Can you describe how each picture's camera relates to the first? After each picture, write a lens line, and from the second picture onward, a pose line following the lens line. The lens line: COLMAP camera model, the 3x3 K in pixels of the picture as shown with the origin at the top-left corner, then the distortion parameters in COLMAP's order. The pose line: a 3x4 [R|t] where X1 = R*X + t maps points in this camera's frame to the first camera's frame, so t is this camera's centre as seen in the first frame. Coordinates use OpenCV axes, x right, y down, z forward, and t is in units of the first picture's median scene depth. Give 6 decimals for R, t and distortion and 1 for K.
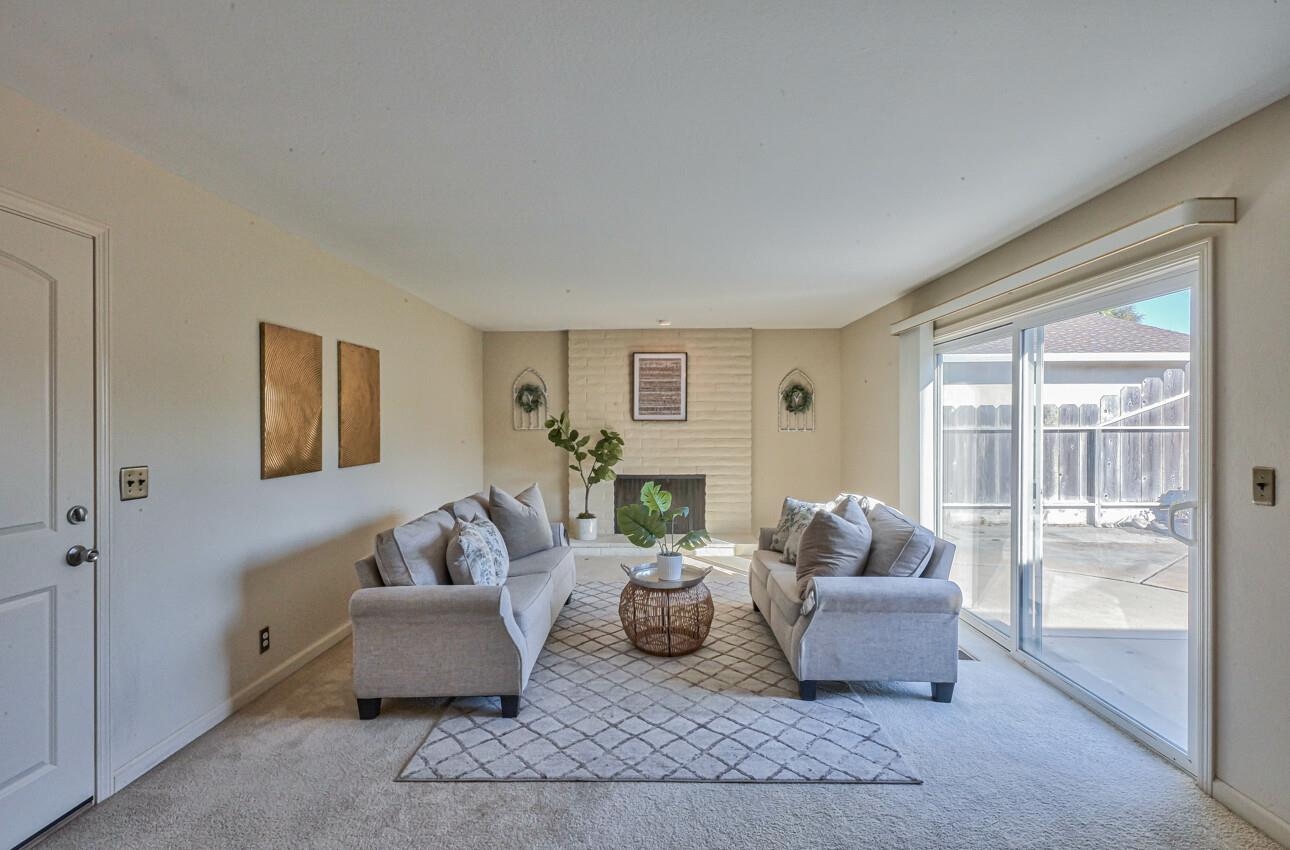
lens RADIAL K [[603.5, 0, 645.0], [0, 603.5, 425.0], [0, 0, 1]] dist [0.027198, 0.000151]
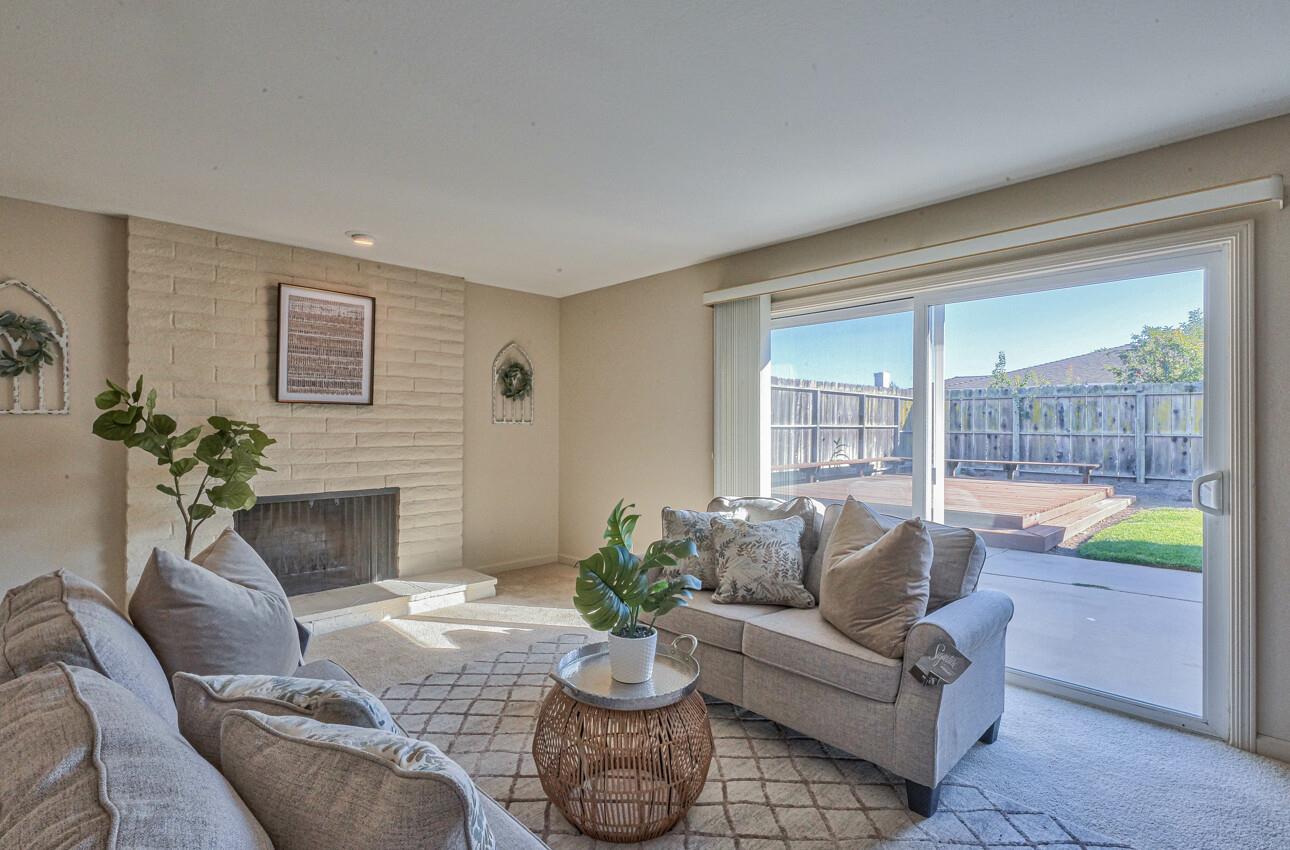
lens RADIAL K [[615.3, 0, 645.0], [0, 615.3, 425.0], [0, 0, 1]] dist [0.016517, -0.000231]
pose [[0.704542, 0.007171, 0.709626, -0.192586], [-0.002450, 0.999968, -0.007672, 0.018788], [-0.709658, 0.003667, 0.704537, 0.338553]]
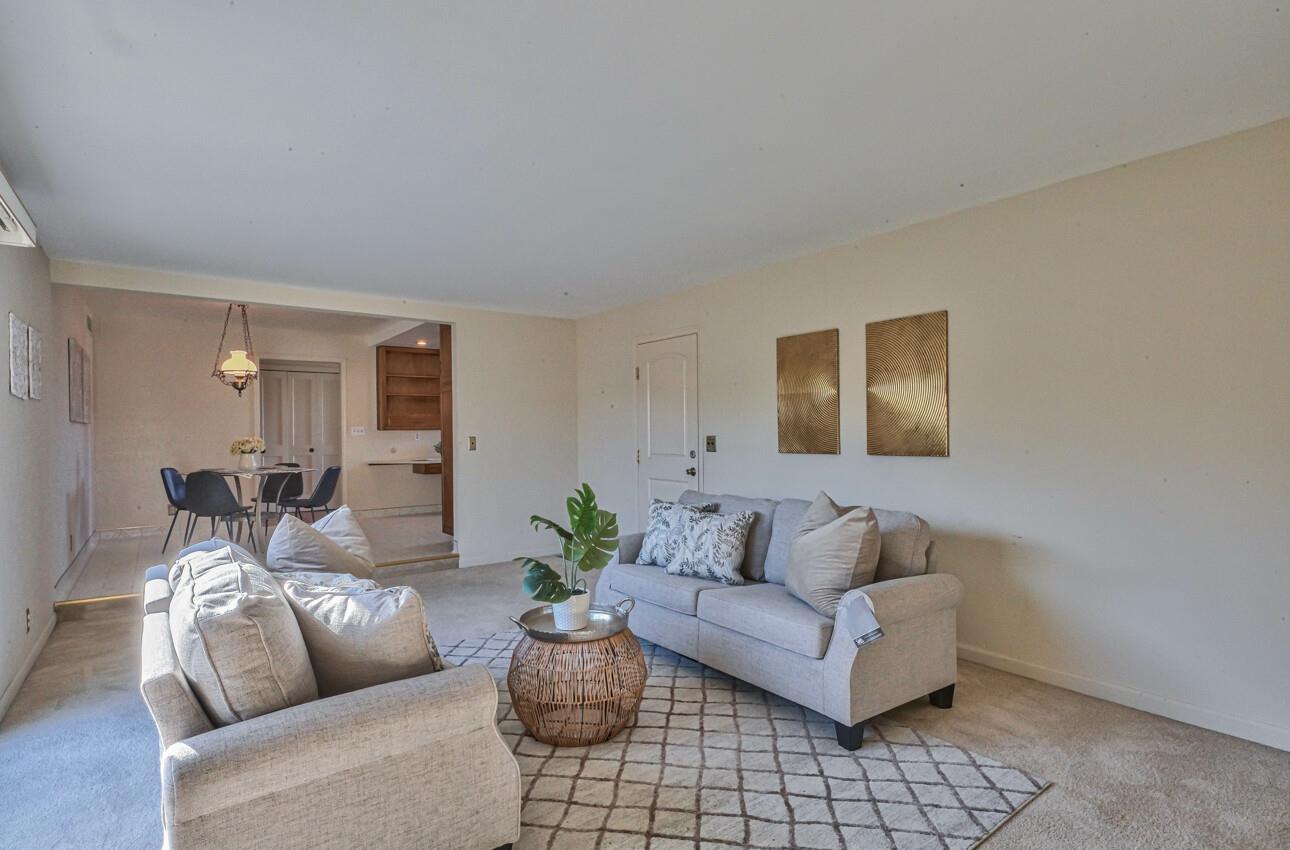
lens RADIAL K [[615.3, 0, 645.0], [0, 615.3, 425.0], [0, 0, 1]] dist [0.016517, -0.000231]
pose [[-0.771073, 0.007542, -0.636702, 0.222433], [0.010633, 0.999943, -0.001033, 0.011195], [0.636658, -0.007567, -0.771109, 0.840650]]
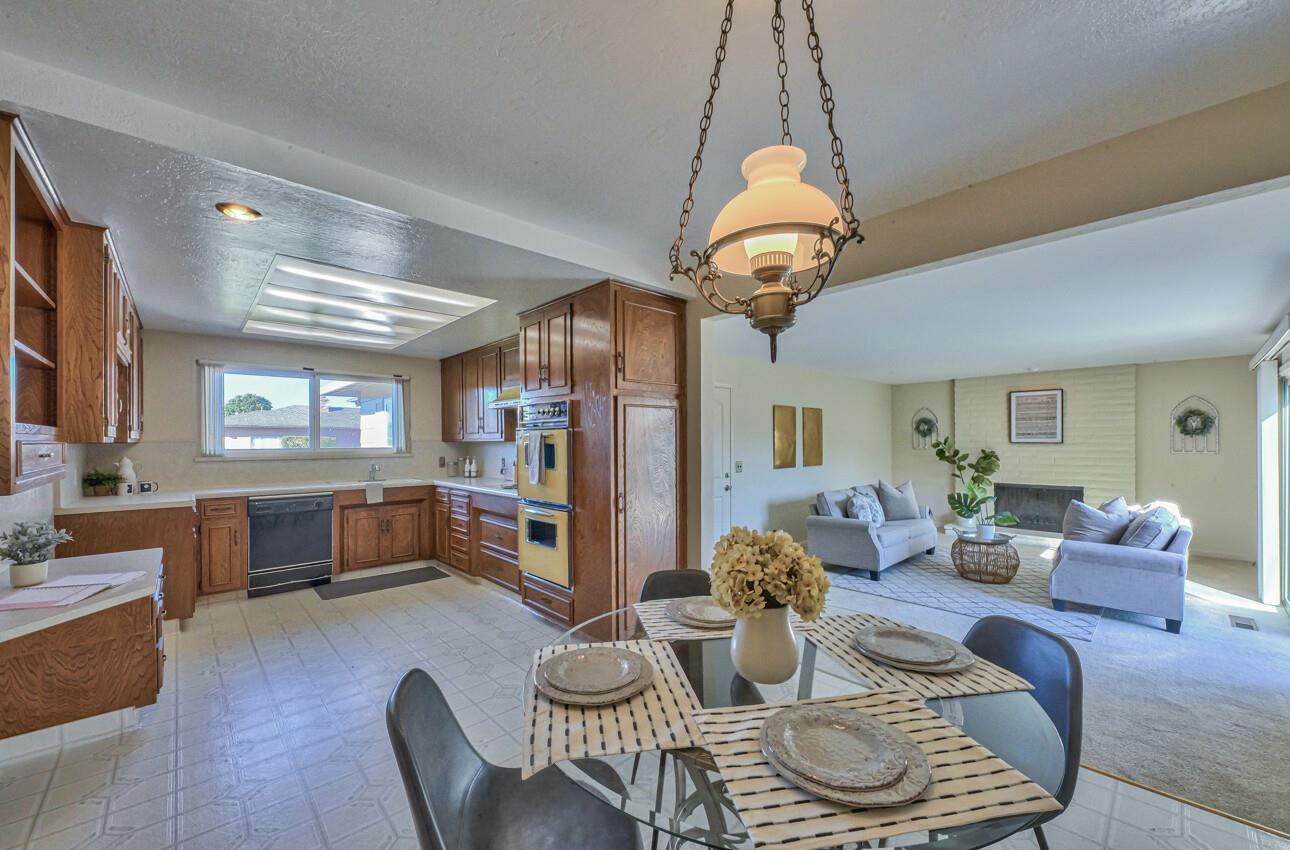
lens RADIAL K [[505.5, 0, 639.4], [0, 505.5, 441.7], [0, 0, 1]] dist [-0.000144, -0.000148]
pose [[0.702772, 0.000466, -0.711415, 0.200738], [-0.000800, 1.000000, -0.000135, -0.009272], [0.711415, 0.000665, 0.702772, -0.371437]]
